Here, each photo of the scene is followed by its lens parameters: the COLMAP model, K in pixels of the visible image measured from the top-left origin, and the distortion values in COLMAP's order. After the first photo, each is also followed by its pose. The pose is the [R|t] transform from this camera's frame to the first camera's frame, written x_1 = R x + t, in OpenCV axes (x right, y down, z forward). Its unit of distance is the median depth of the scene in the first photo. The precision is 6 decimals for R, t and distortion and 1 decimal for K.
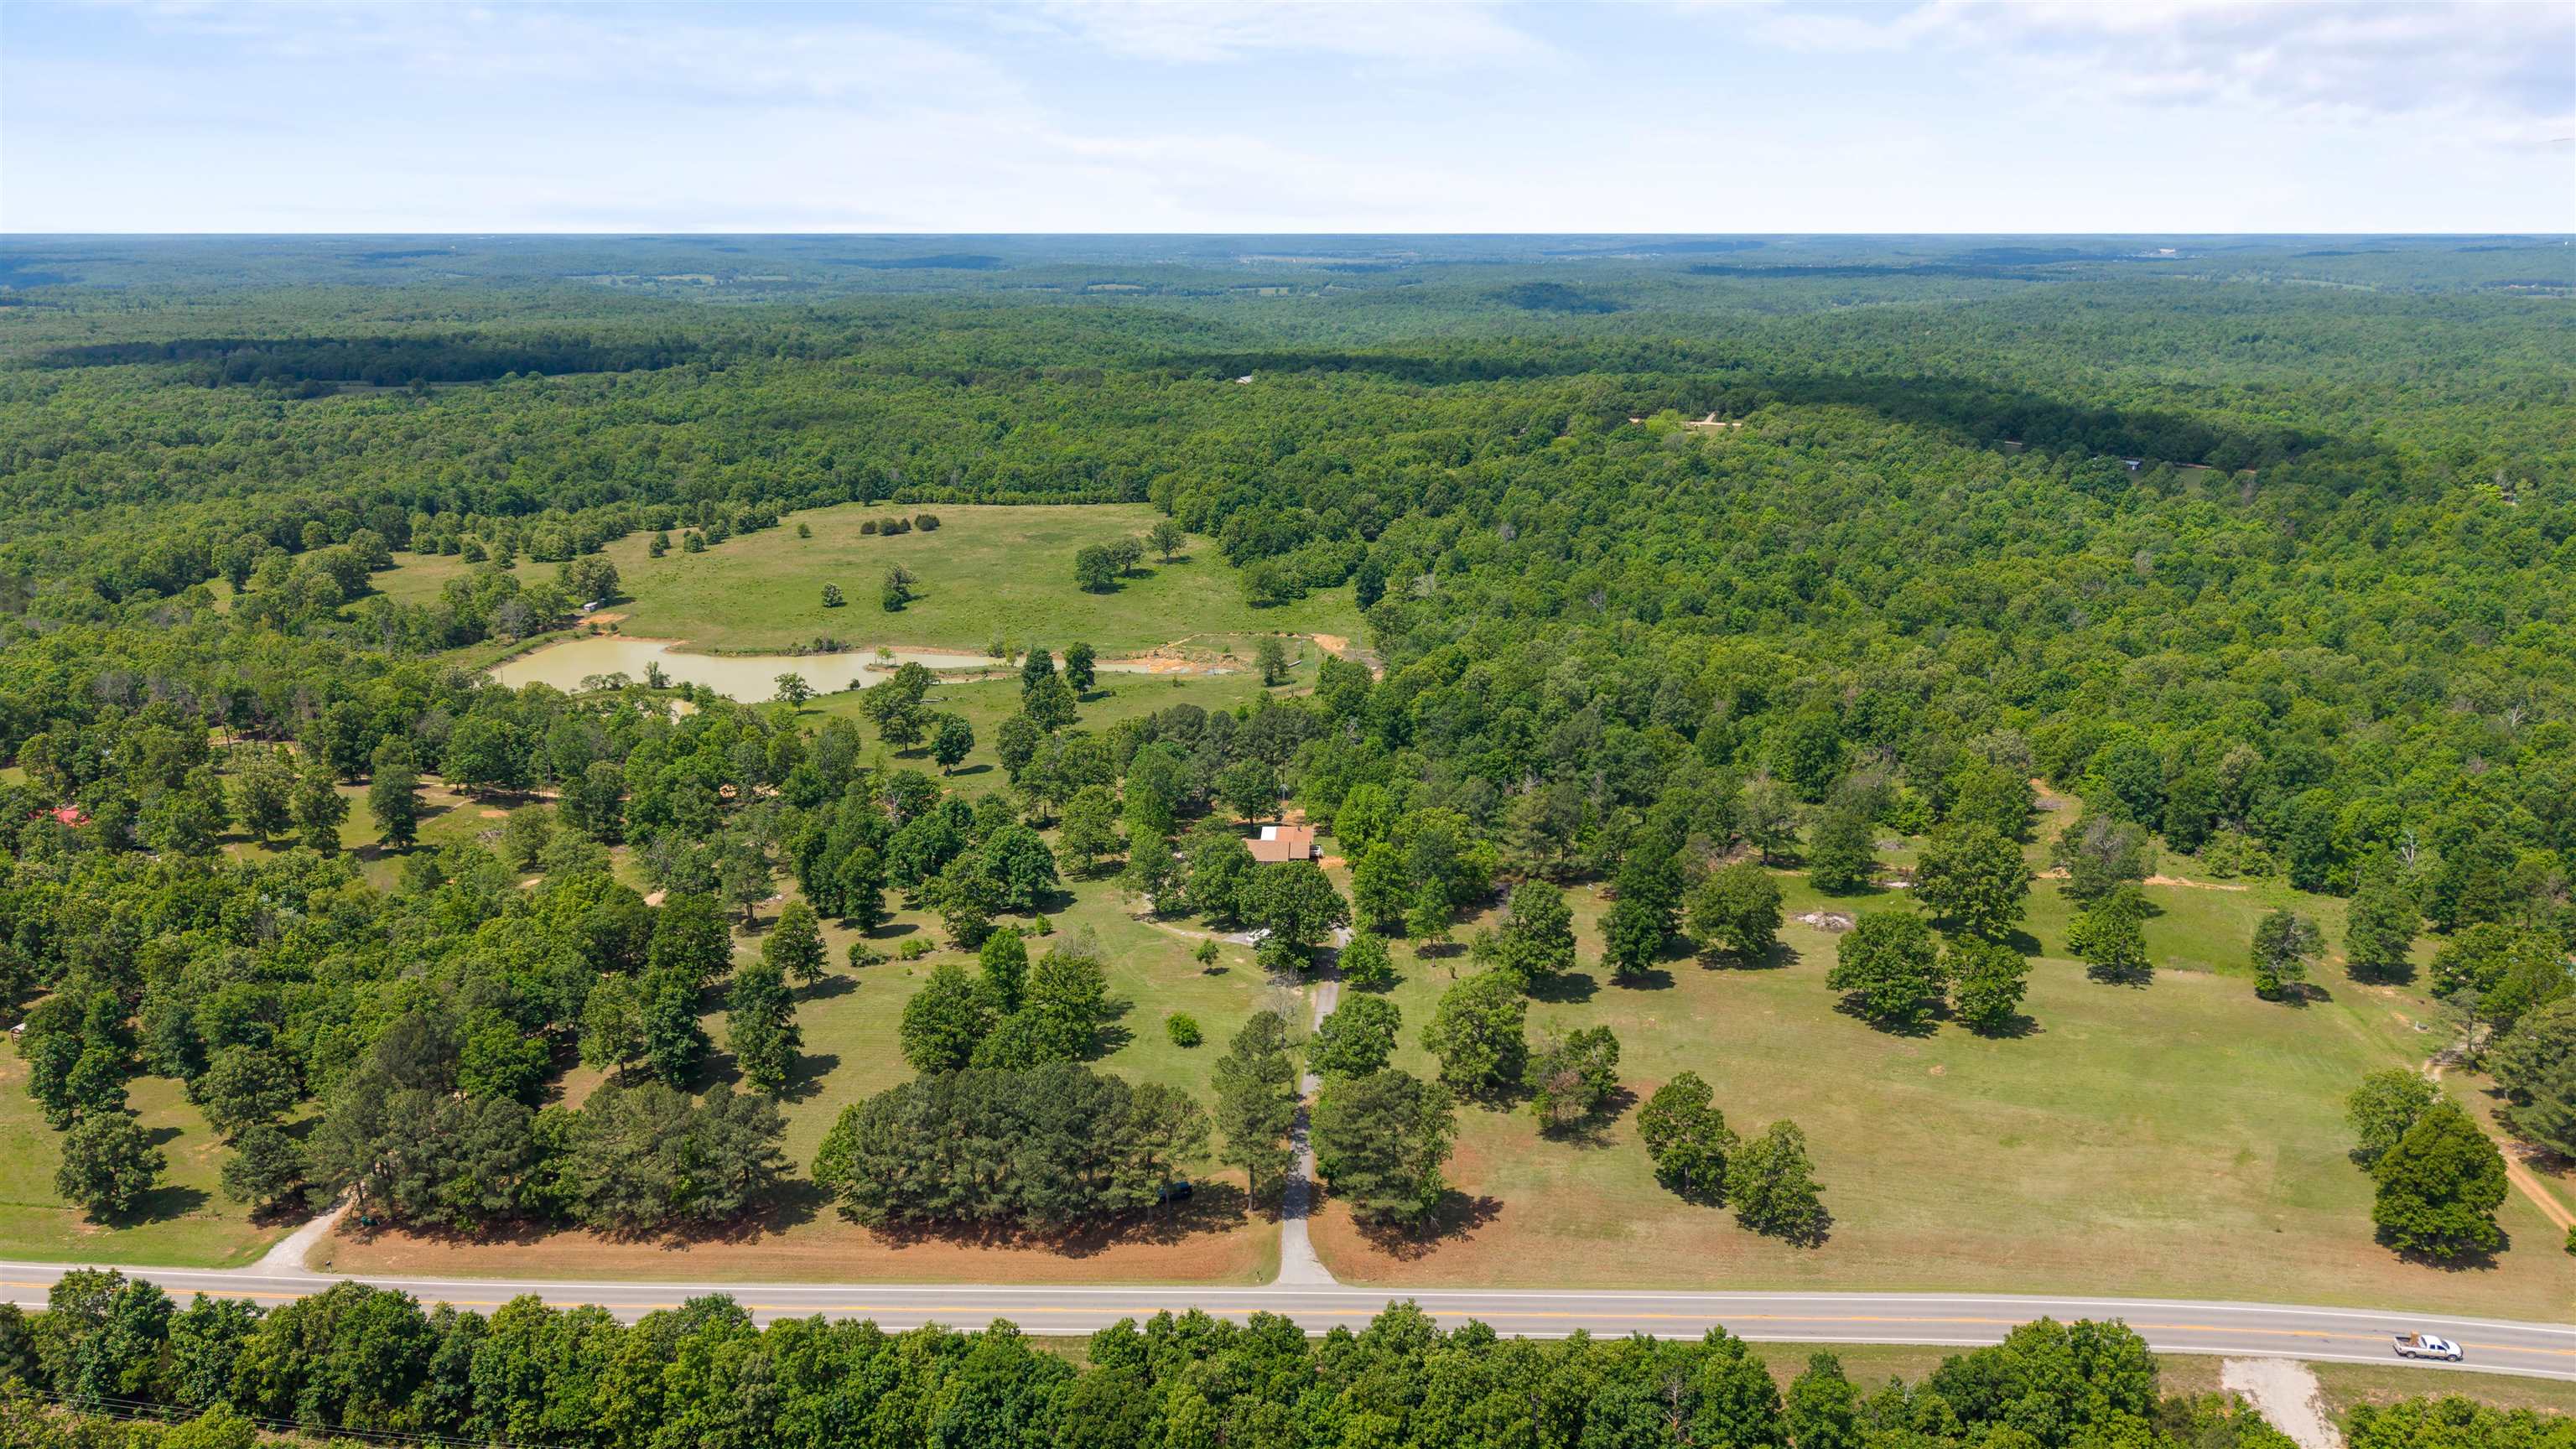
lens RADIAL K [[1666.5, 0, 1283.6], [0, 1666.5, 736.6], [0, 0, 1]] dist [0.029881, -0.048758]
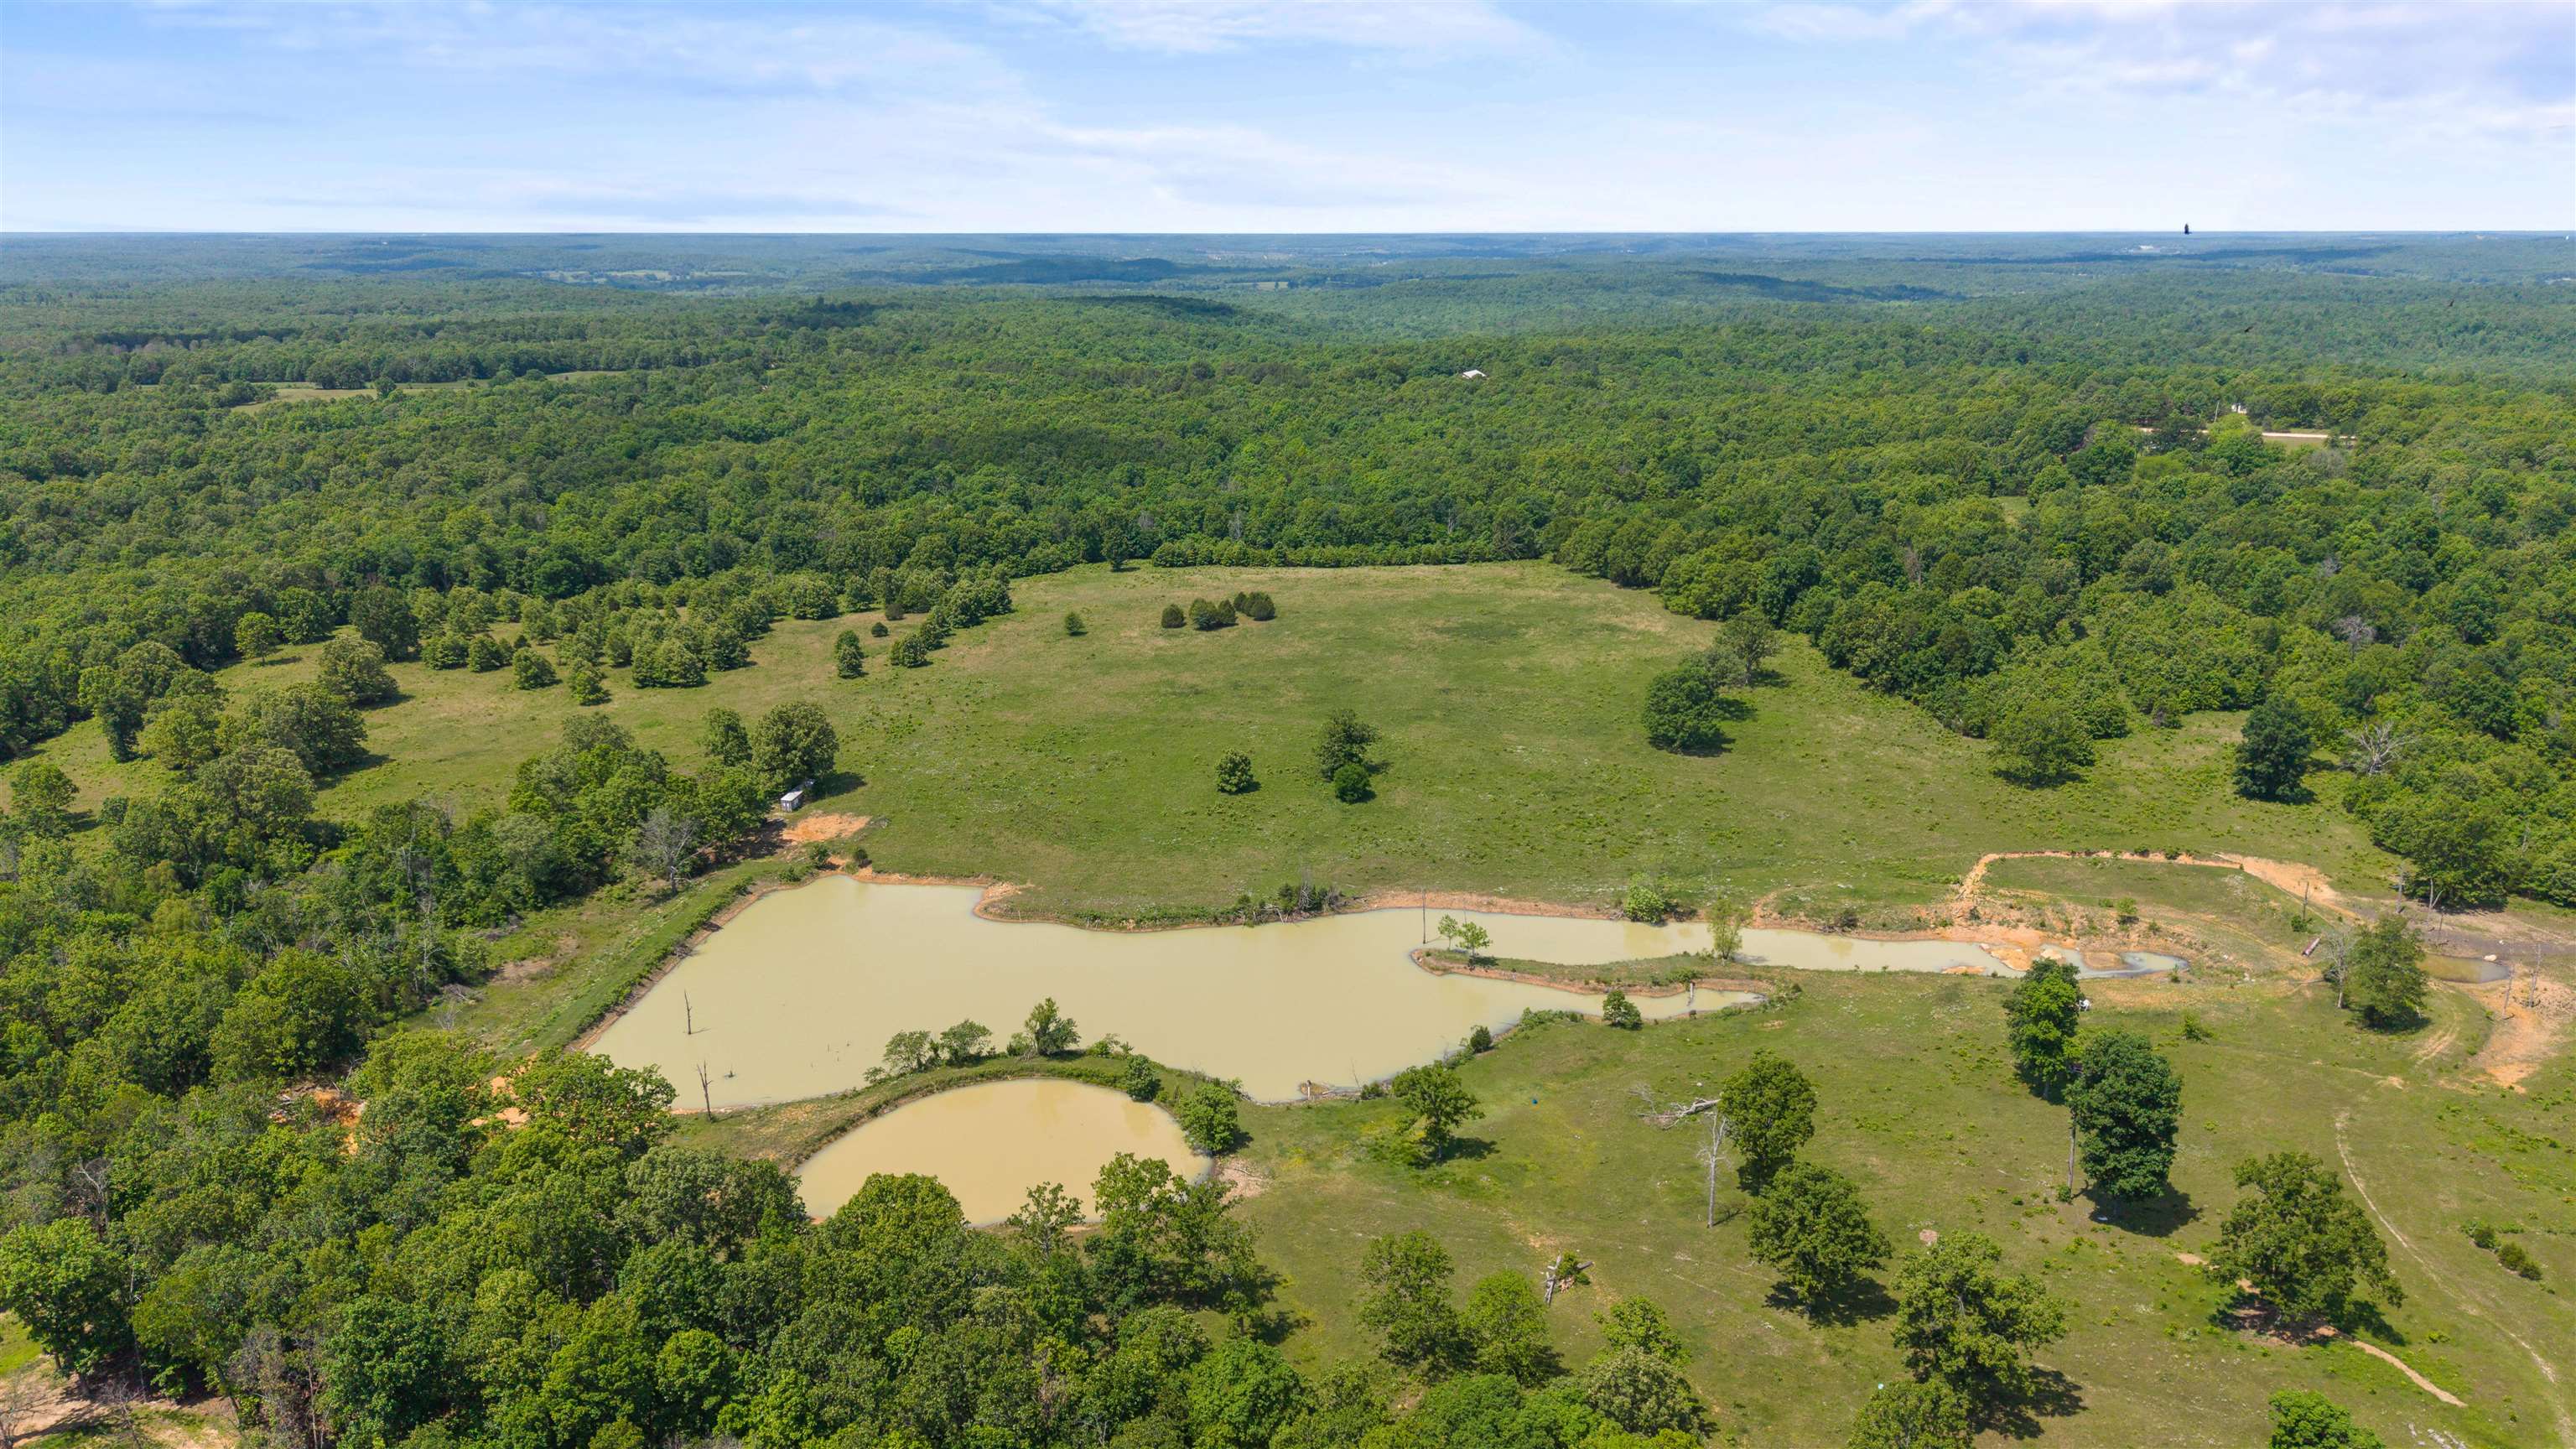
lens RADIAL K [[1664.8, 0, 1307.0], [0, 1664.8, 713.7], [0, 0, 1]] dist [0.043298, -0.050774]
pose [[0.999060, -0.012995, 0.041361, -0.203504], [0.013487, 0.999841, -0.011646, -0.073143], [-0.041203, 0.012192, 0.999076, 0.341134]]
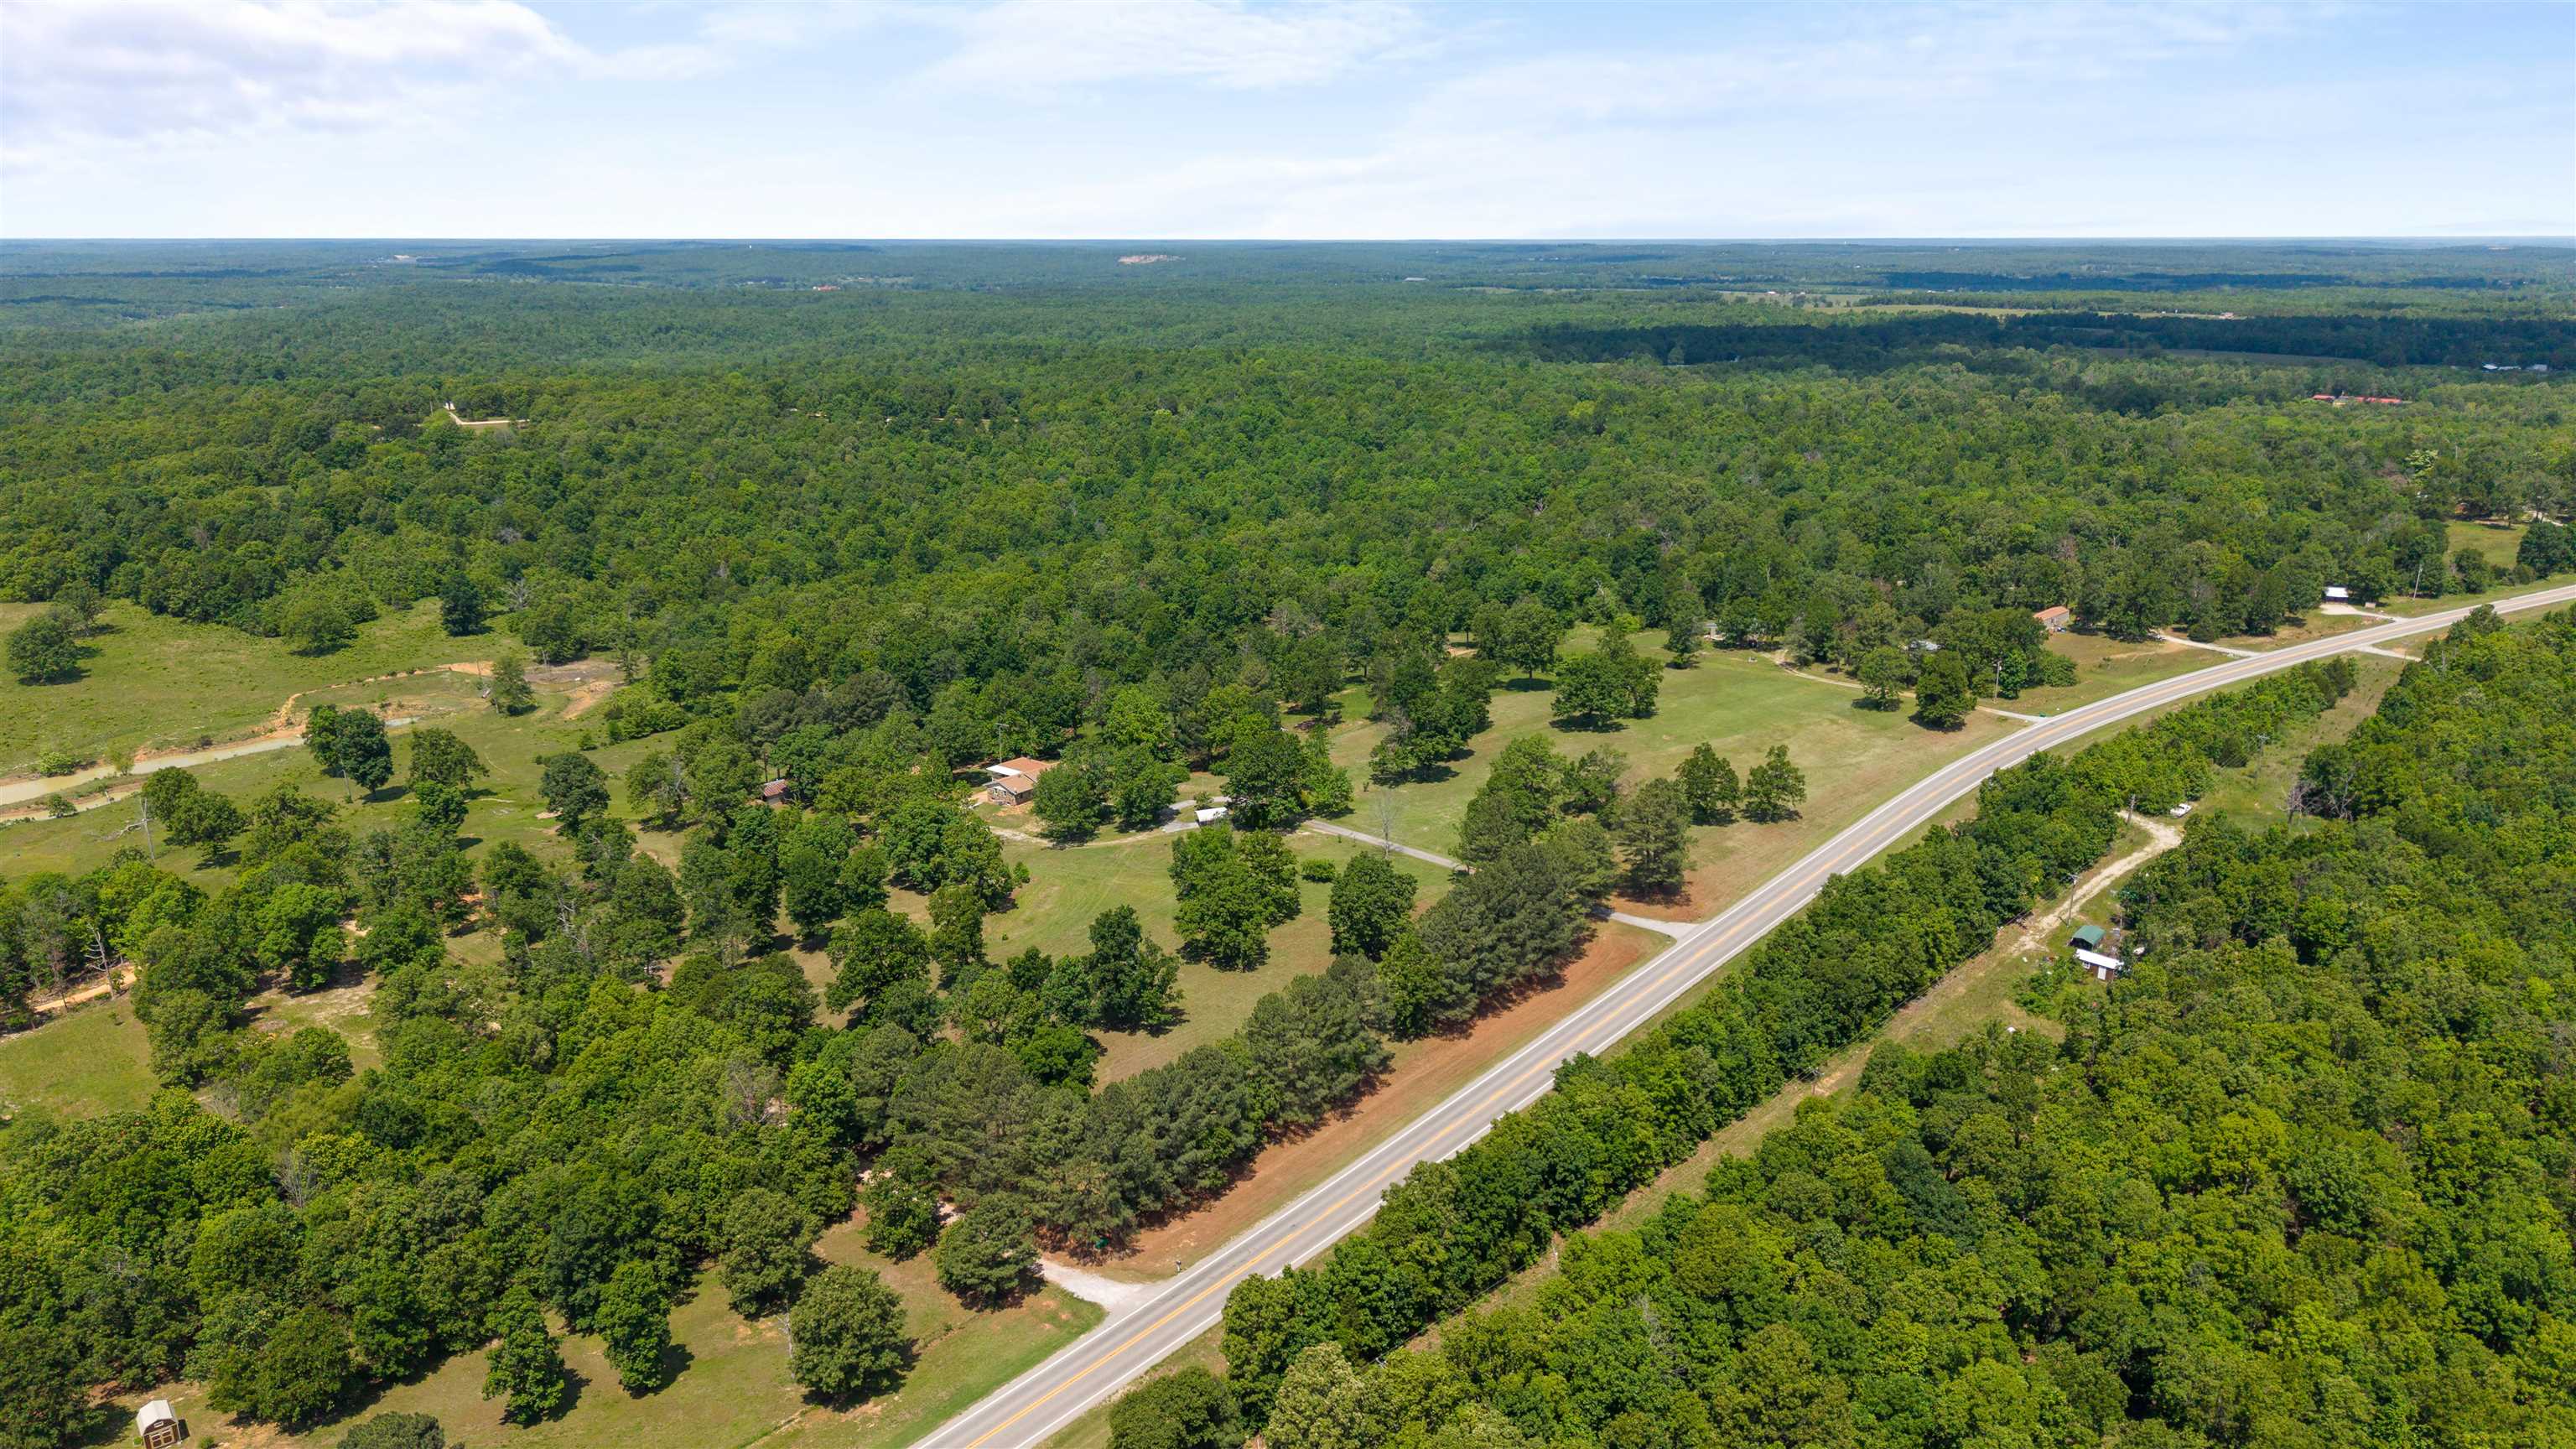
lens RADIAL K [[1666.5, 0, 1283.6], [0, 1666.5, 736.6], [0, 0, 1]] dist [0.029881, -0.048758]
pose [[0.575346, -0.232859, 0.784062, -0.301931], [0.234091, 0.965397, 0.114938, -0.015882], [-0.783695, 0.117413, 0.609947, 0.077152]]
